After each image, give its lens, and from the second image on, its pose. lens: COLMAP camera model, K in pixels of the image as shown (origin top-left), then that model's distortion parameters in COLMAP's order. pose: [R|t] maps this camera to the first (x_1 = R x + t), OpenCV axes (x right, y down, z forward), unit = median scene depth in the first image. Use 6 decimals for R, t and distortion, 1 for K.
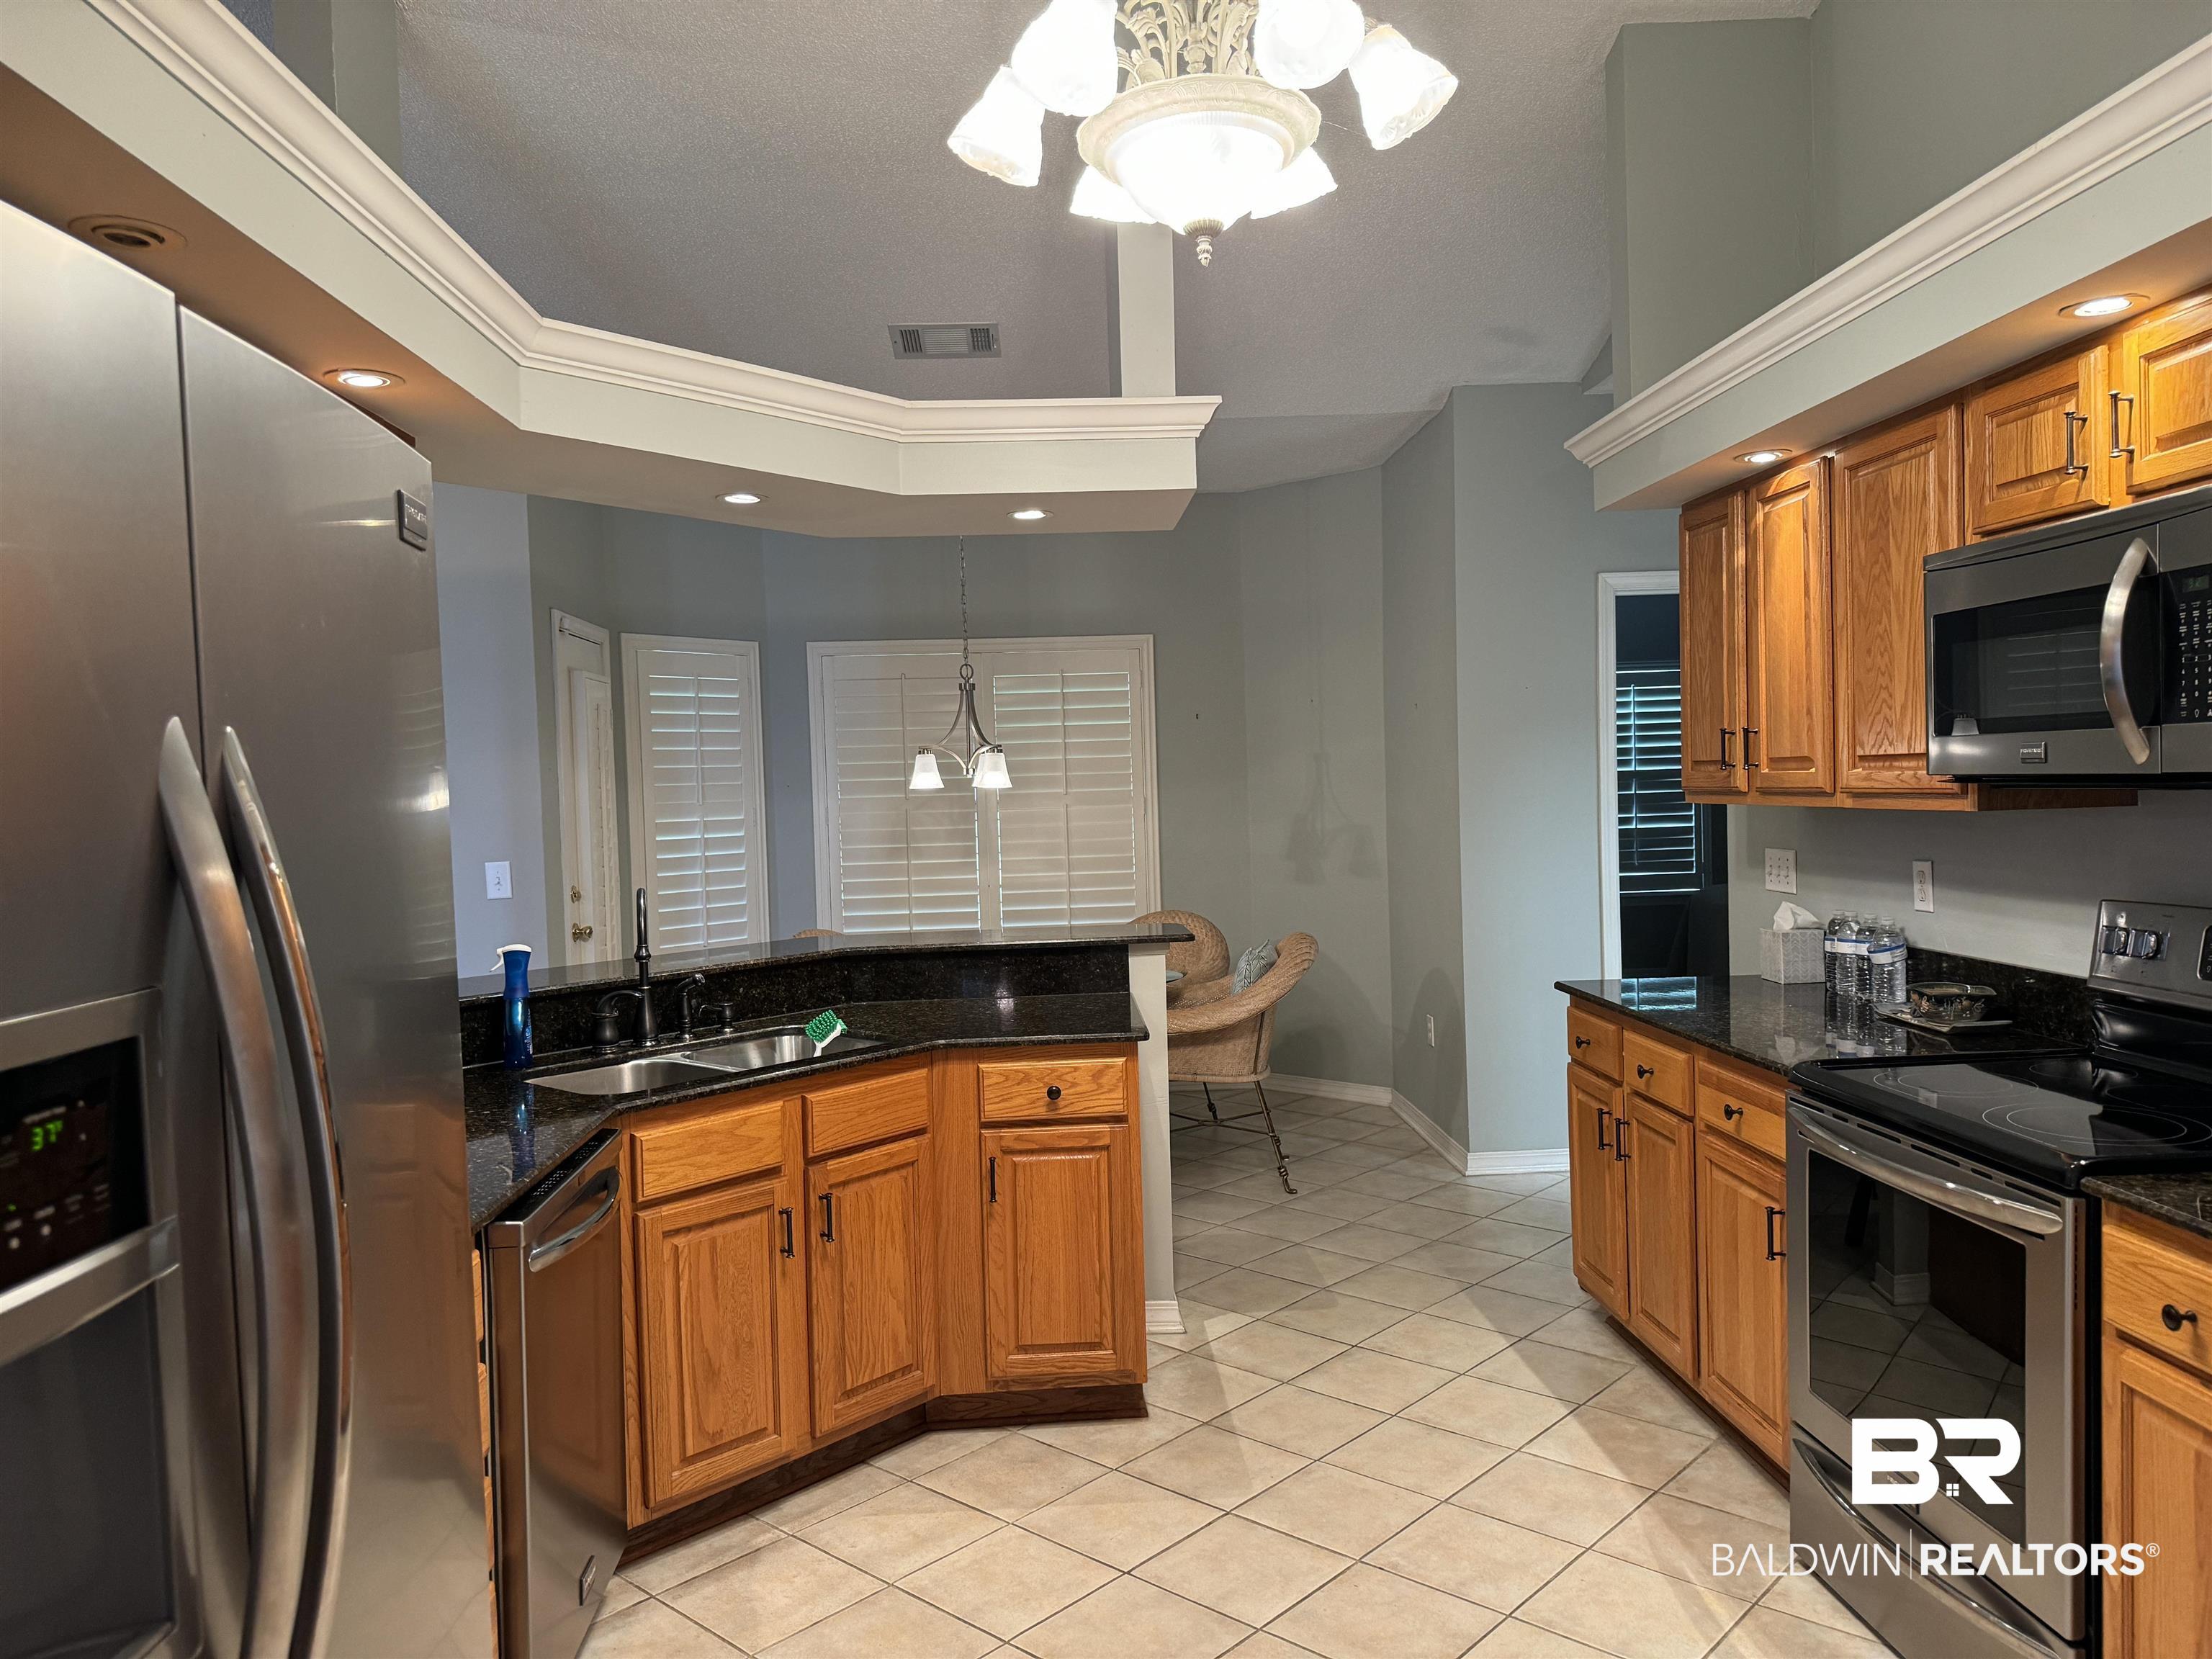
lens RADIAL K [[1553.5, 0, 1106.2], [0, 1553.5, 836.6], [0, 0, 1]] dist [0.093055, -0.110370]
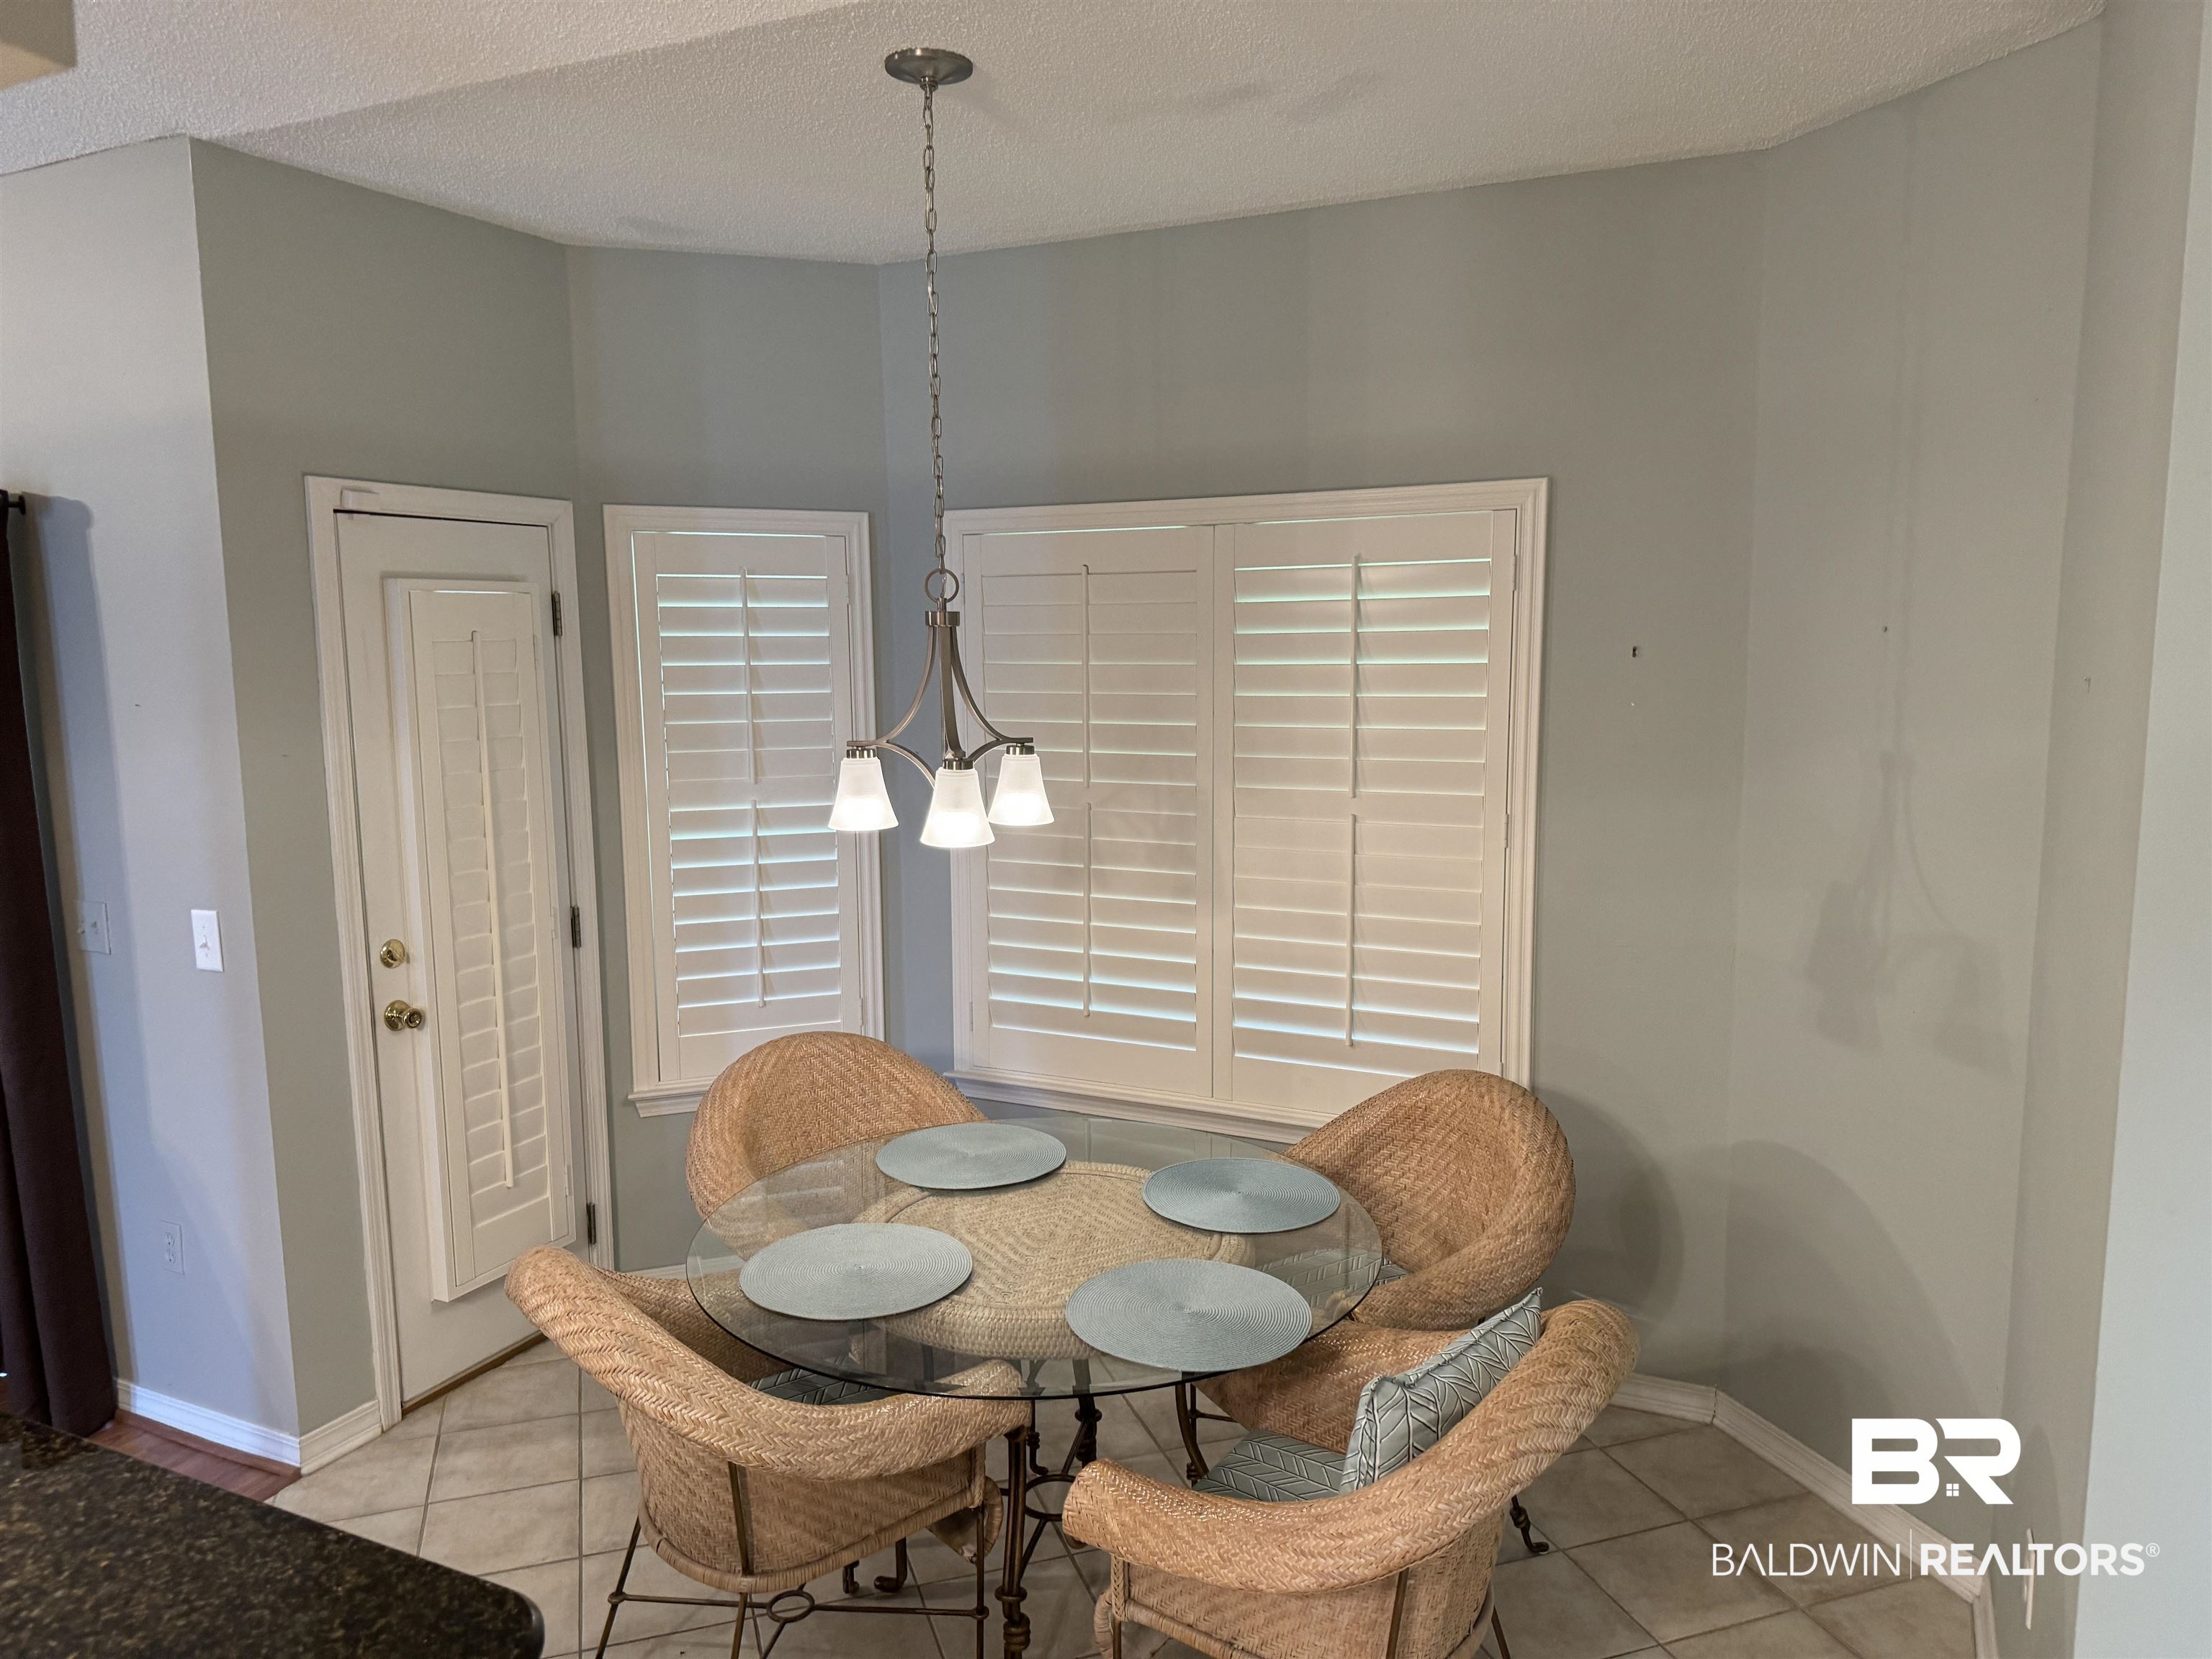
lens RADIAL K [[1553.5, 0, 1106.2], [0, 1553.5, 836.6], [0, 0, 1]] dist [0.093055, -0.110370]
pose [[0.867338, 0.086427, -0.490159, 0.168596], [-0.032603, 0.992559, 0.117321, -0.076836], [0.496651, -0.085777, 0.863701, 0.532481]]
